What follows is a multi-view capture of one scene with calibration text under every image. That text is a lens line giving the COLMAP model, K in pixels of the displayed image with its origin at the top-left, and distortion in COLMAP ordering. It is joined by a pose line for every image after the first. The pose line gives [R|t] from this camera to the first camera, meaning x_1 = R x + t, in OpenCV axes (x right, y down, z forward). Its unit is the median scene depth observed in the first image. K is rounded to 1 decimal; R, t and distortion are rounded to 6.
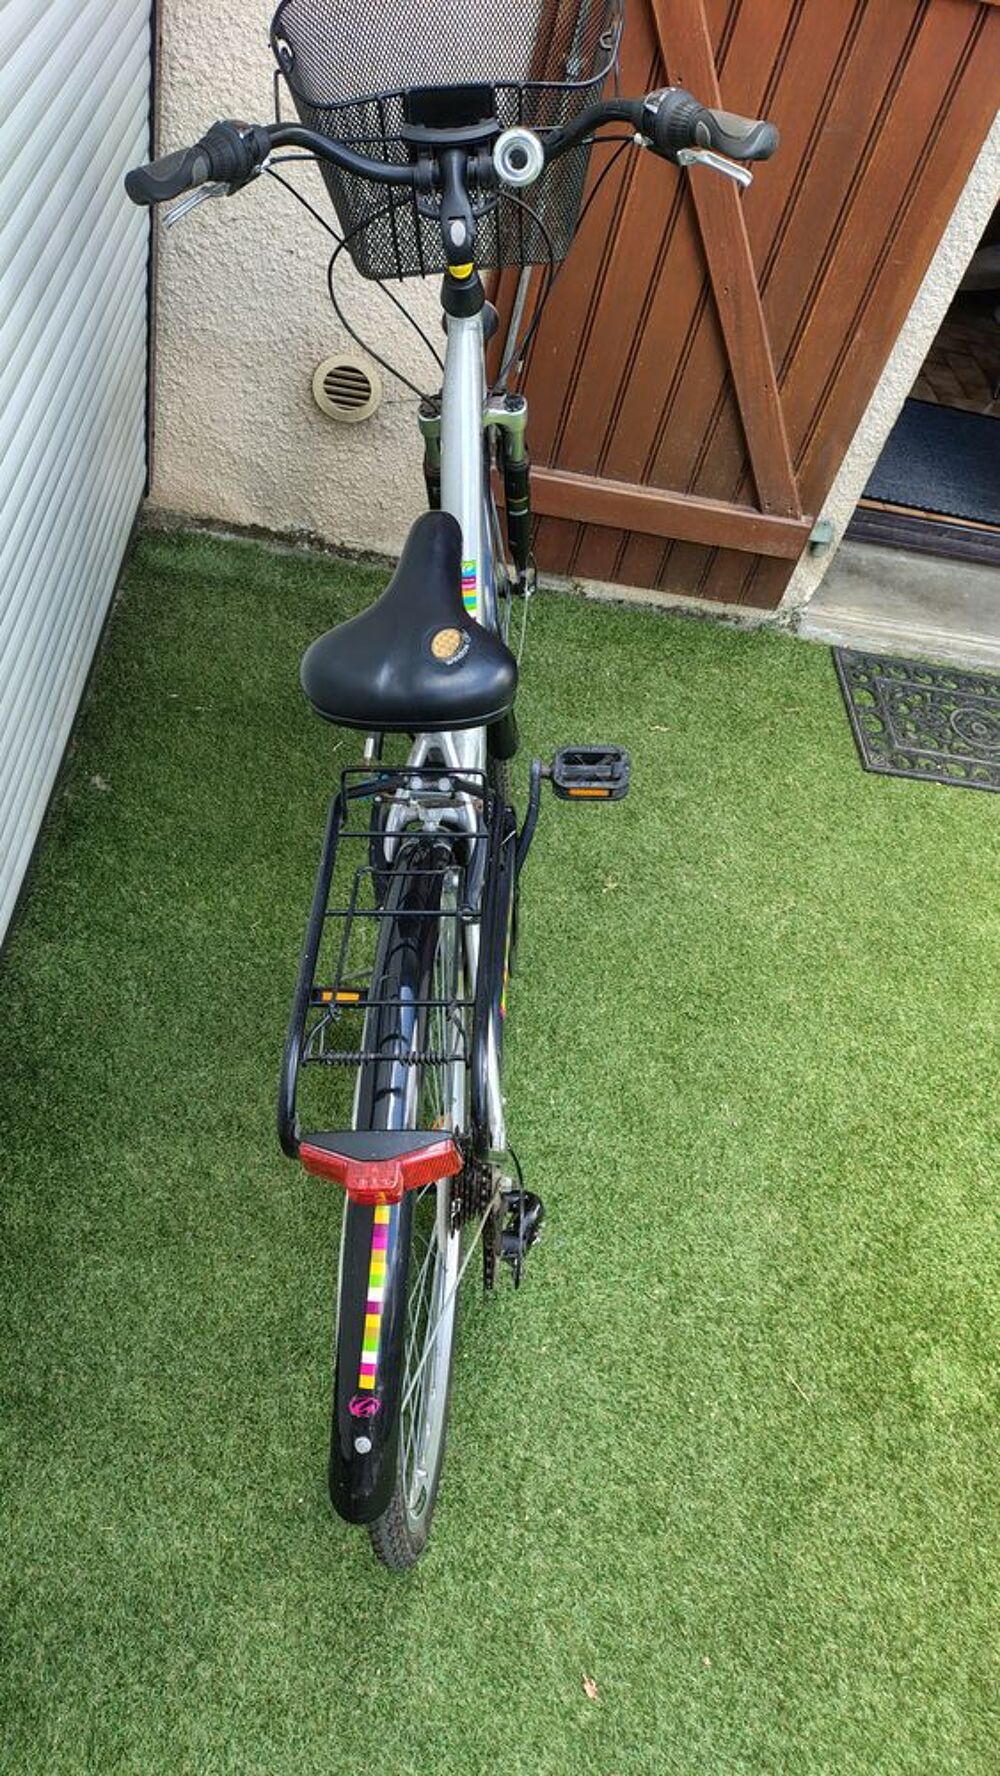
lens RADIAL K [[1265.5, 0, 458.9], [0, 1265.5, 910.1], [0, 0, 1]] dist [0.131298, -0.184259]
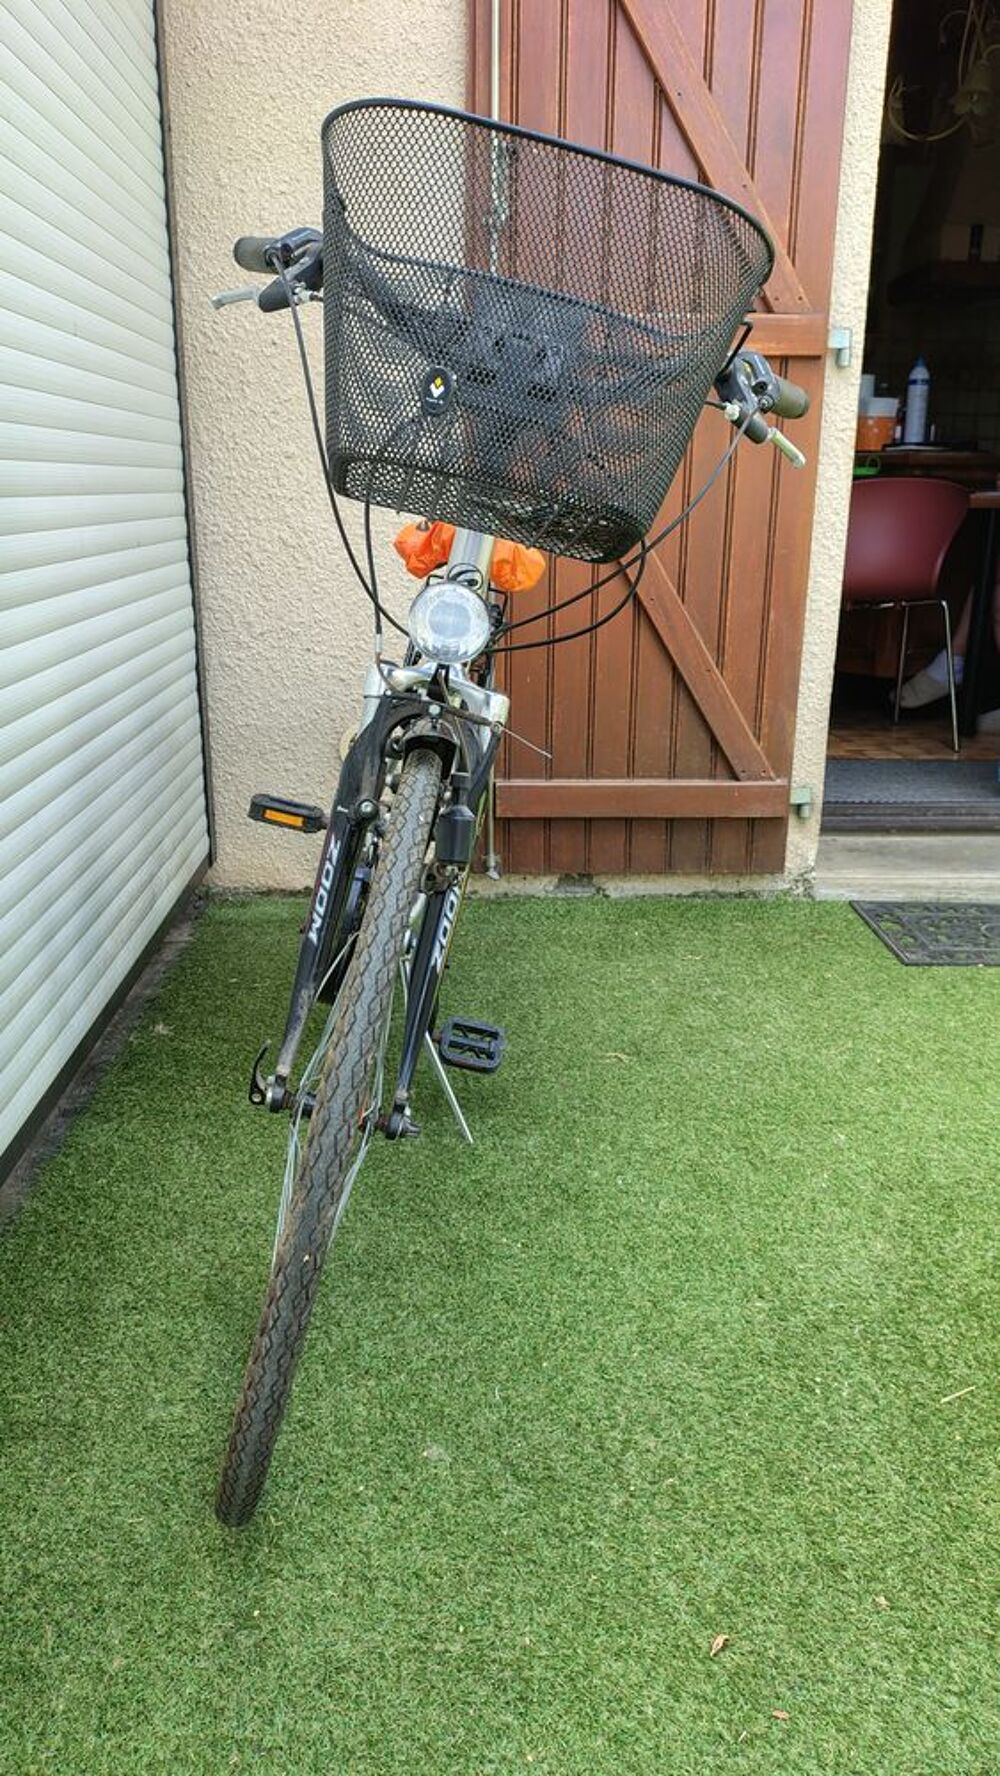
lens RADIAL K [[1265.5, 0, 458.9], [0, 1265.5, 910.1], [0, 0, 1]] dist [0.131298, -0.184259]
pose [[0.982240, -0.180390, -0.051618, 0.031499], [0.132192, 0.860553, -0.491909, 0.323026], [0.133155, 0.476349, 0.869115, 0.048412]]
